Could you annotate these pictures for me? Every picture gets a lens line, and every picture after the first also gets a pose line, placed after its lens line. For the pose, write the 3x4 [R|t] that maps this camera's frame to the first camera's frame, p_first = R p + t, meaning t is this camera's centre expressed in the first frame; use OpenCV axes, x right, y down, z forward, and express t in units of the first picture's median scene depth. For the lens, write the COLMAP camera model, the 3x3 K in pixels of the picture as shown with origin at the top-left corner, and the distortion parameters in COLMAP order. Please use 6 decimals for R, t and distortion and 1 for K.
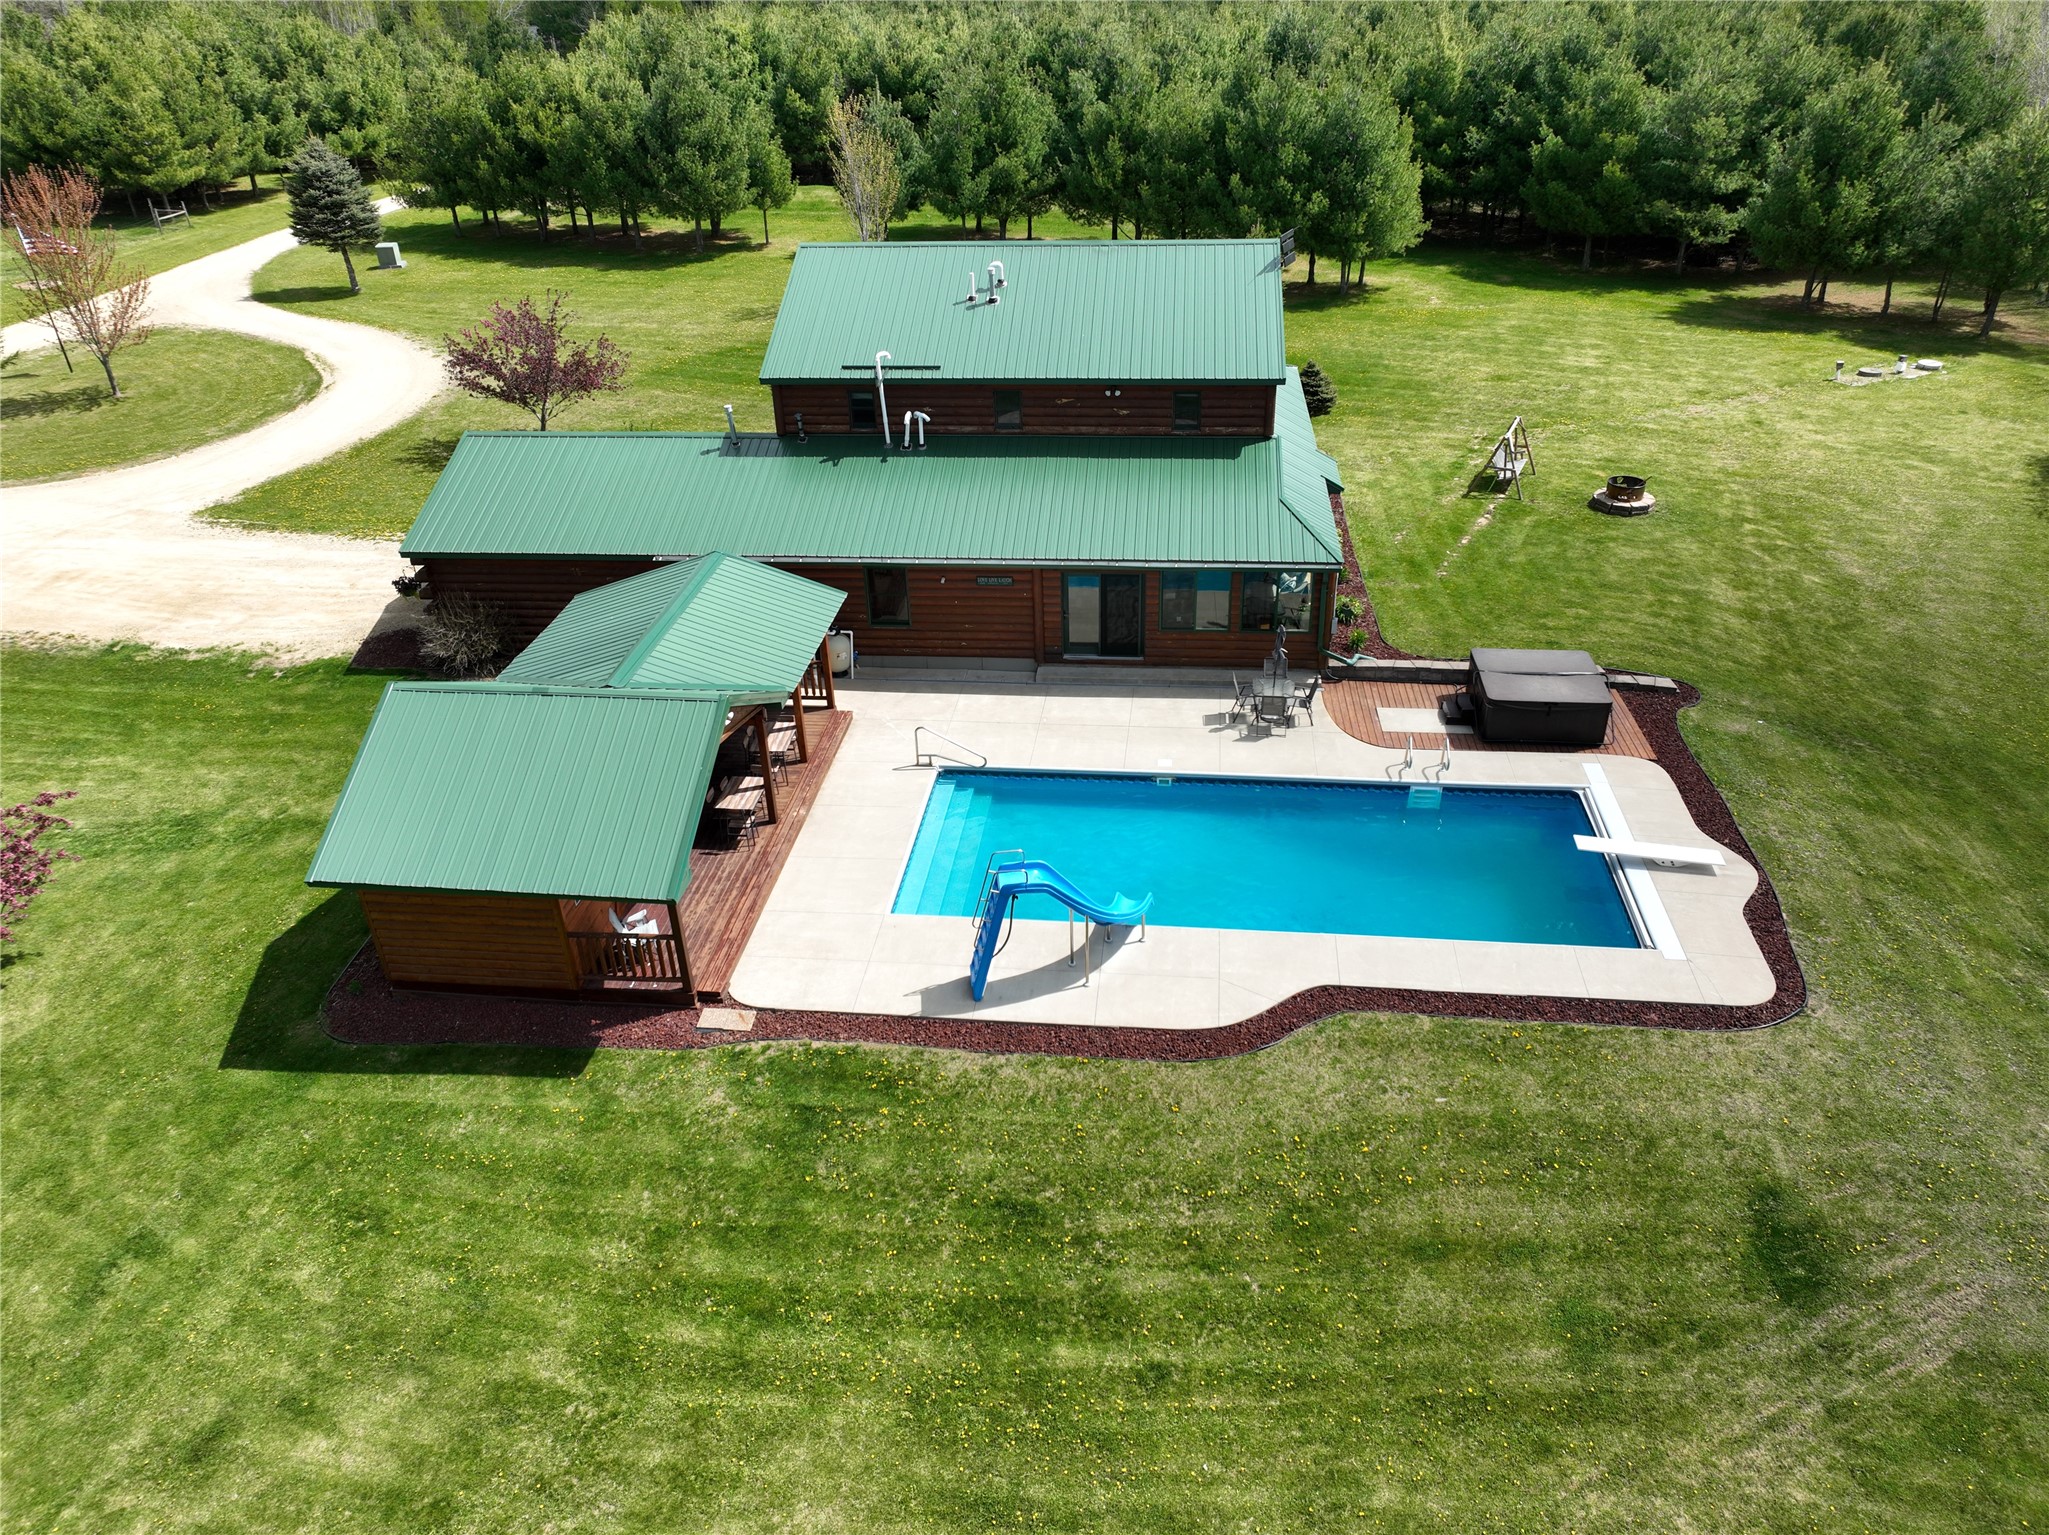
lens RADIAL K [[1438.0, 0, 1034.7], [0, 1438.0, 760.9], [0, 0, 1]] dist [-0.002485, 0.021144]
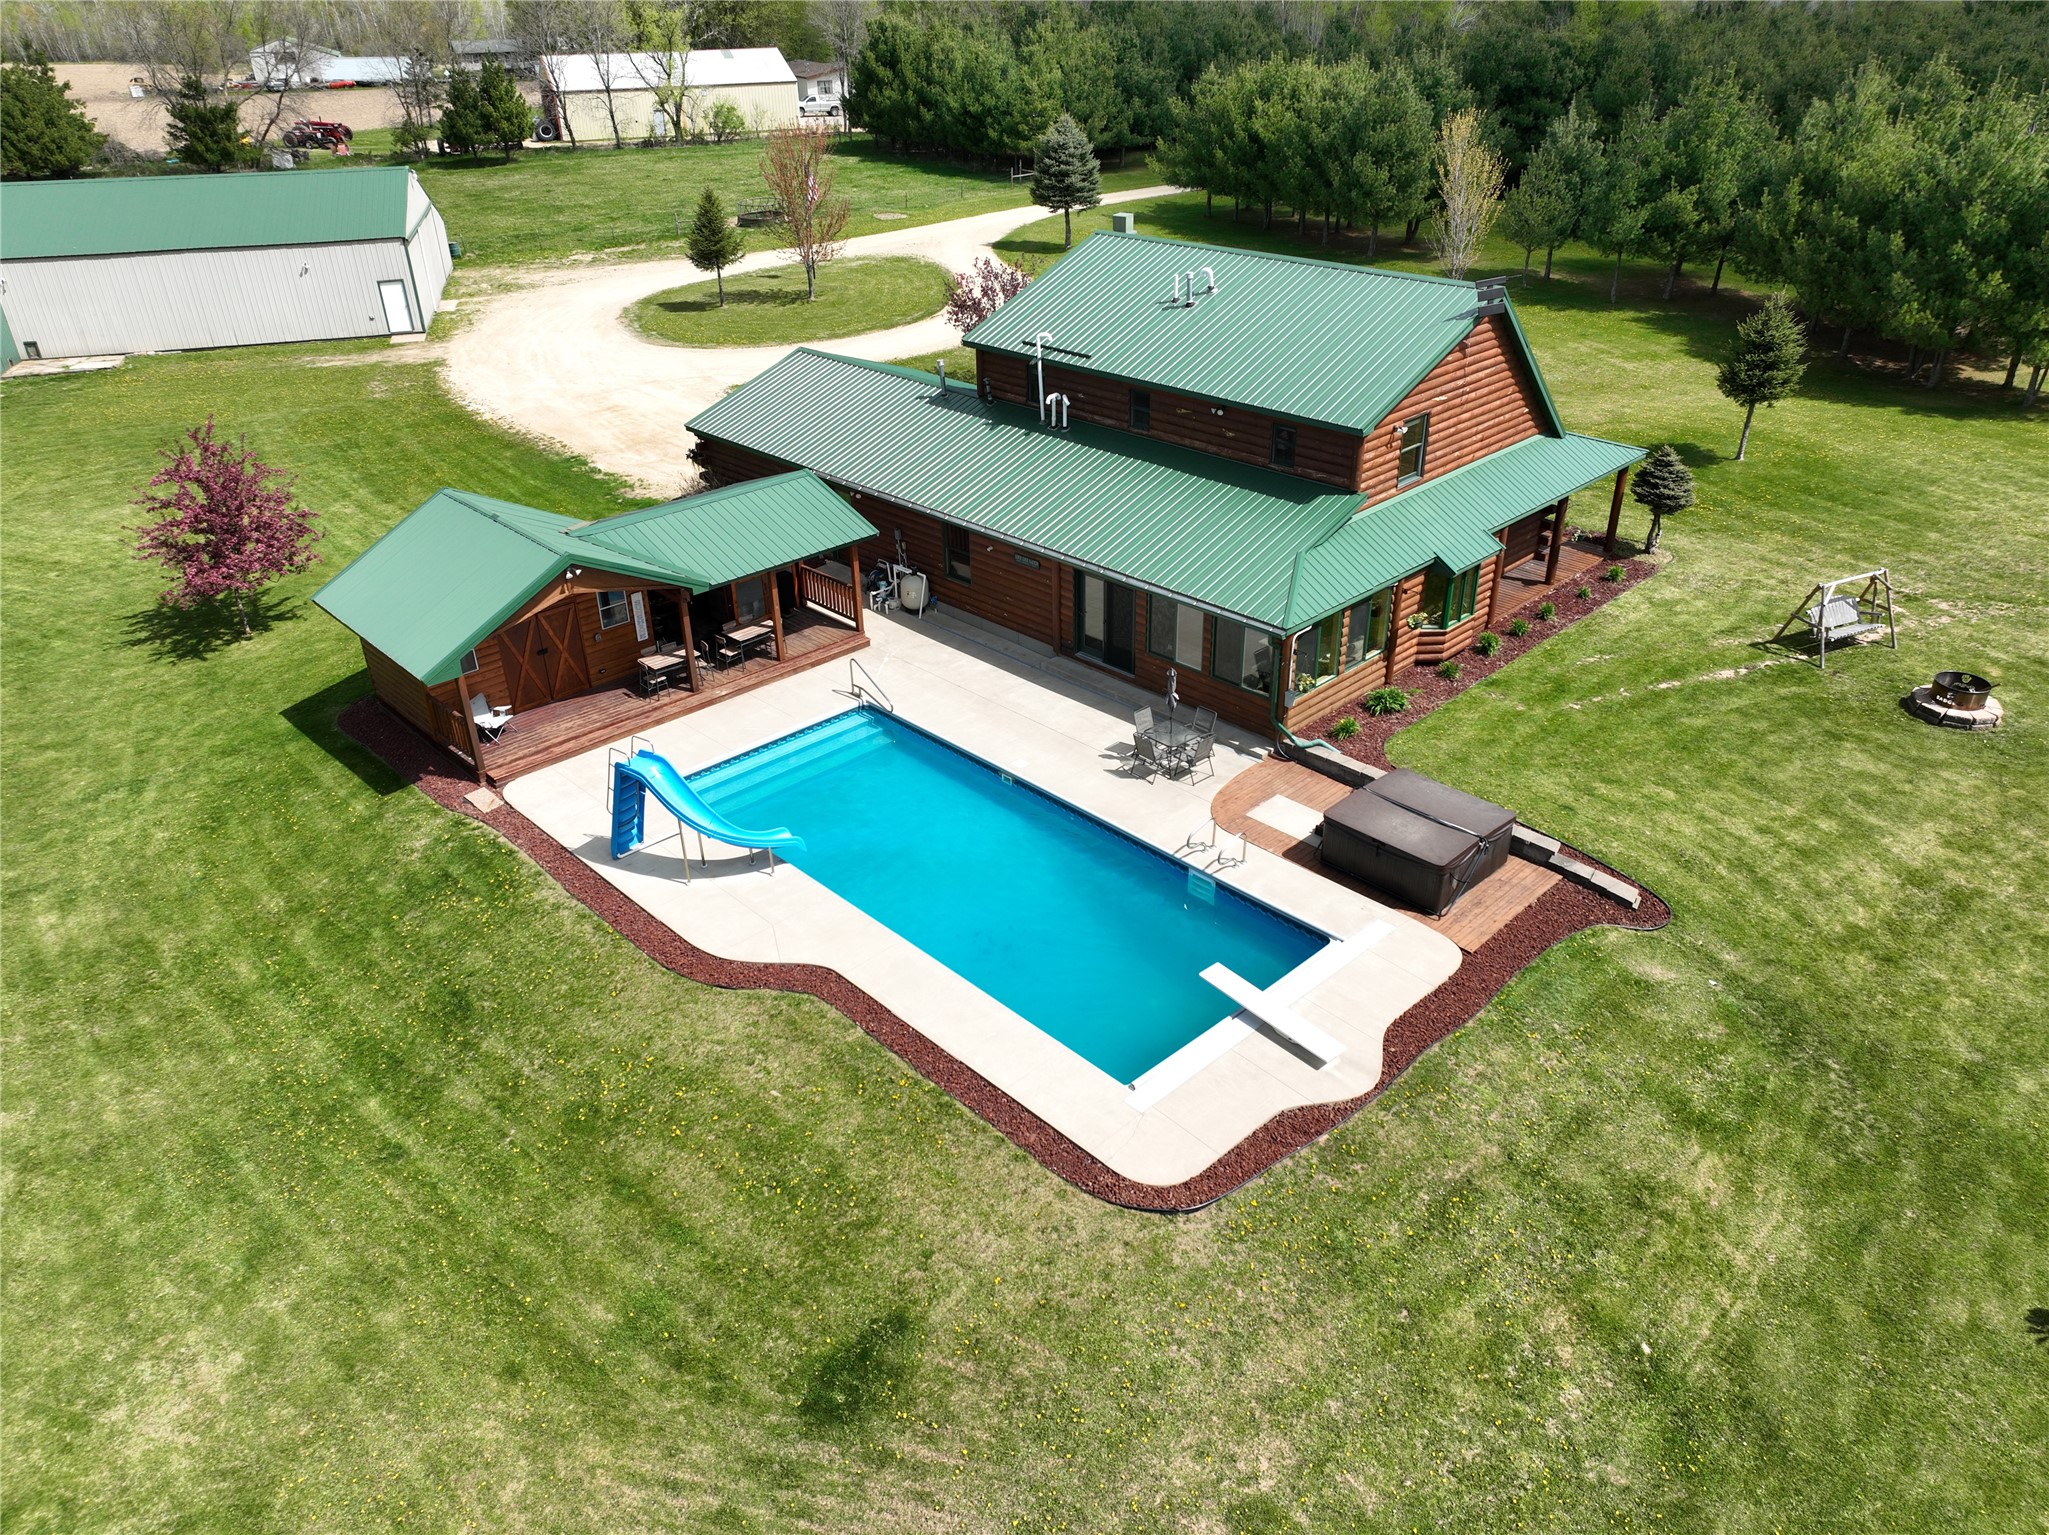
lens RADIAL K [[1438.0, 0, 1034.7], [0, 1438.0, 760.9], [0, 0, 1]] dist [-0.002485, 0.021144]
pose [[0.769013, 0.322259, -0.552058, 0.633724], [-0.325641, 0.940660, 0.095487, -0.096595], [0.550070, 0.106342, 0.828320, 0.171586]]
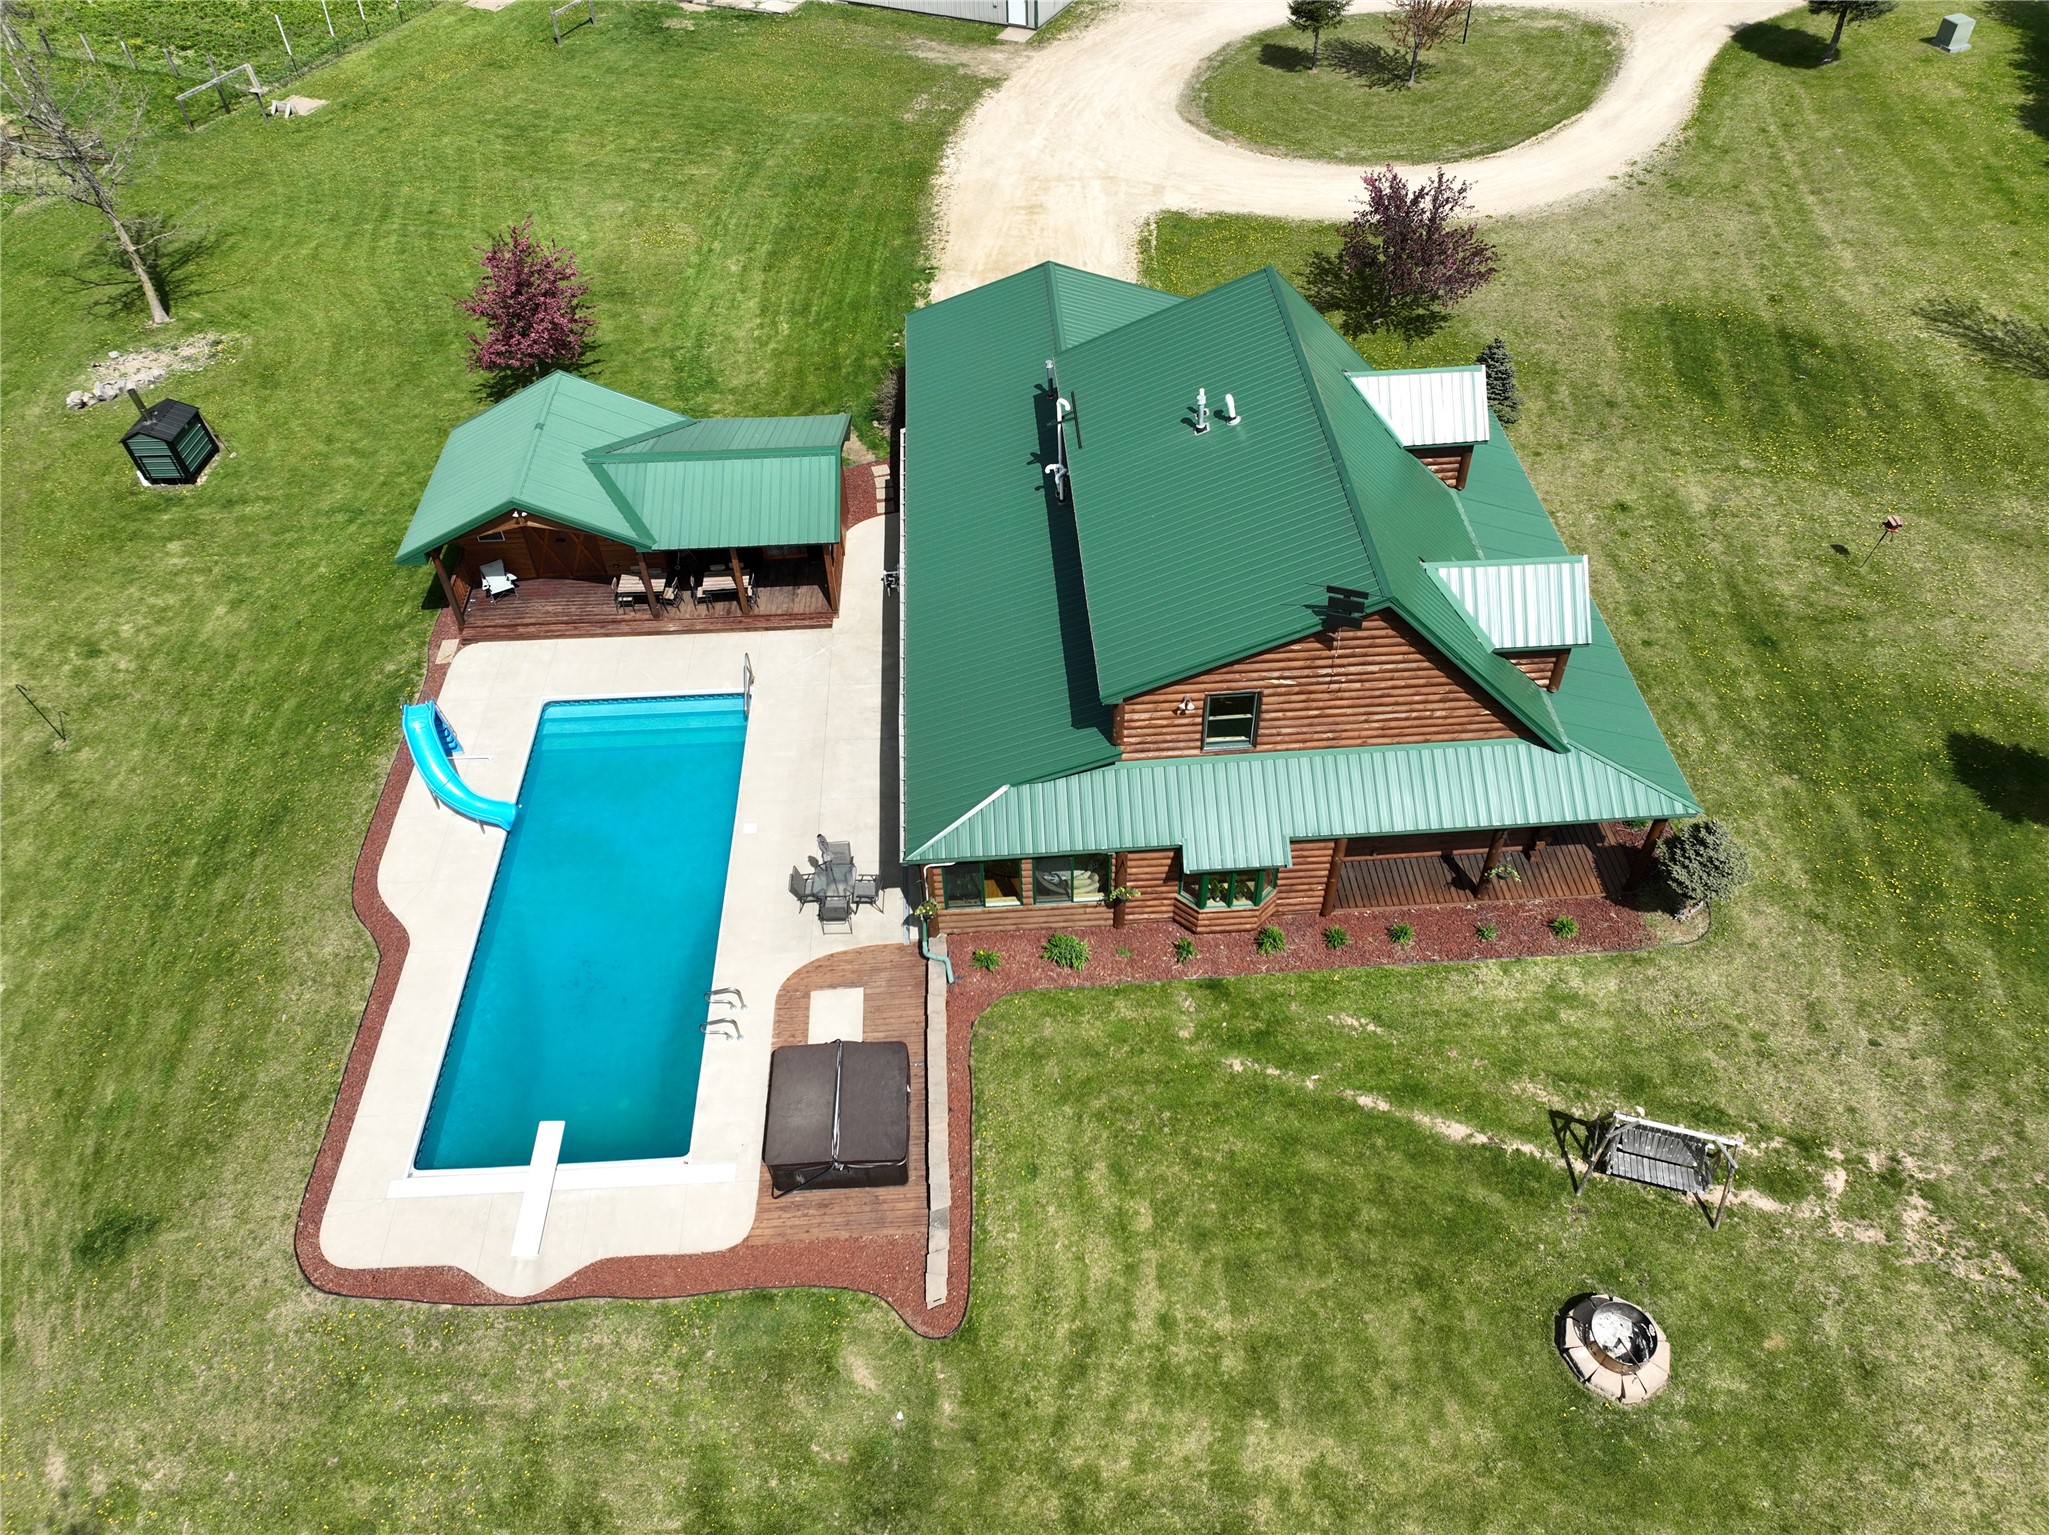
lens RADIAL K [[1438.0, 0, 1034.7], [0, 1438.0, 760.9], [0, 0, 1]] dist [-0.002485, 0.021144]
pose [[0.156369, 0.724671, -0.671119, 0.806617], [-0.484365, 0.648426, 0.587312, -0.765774], [0.860778, 0.233229, 0.452399, 0.659679]]
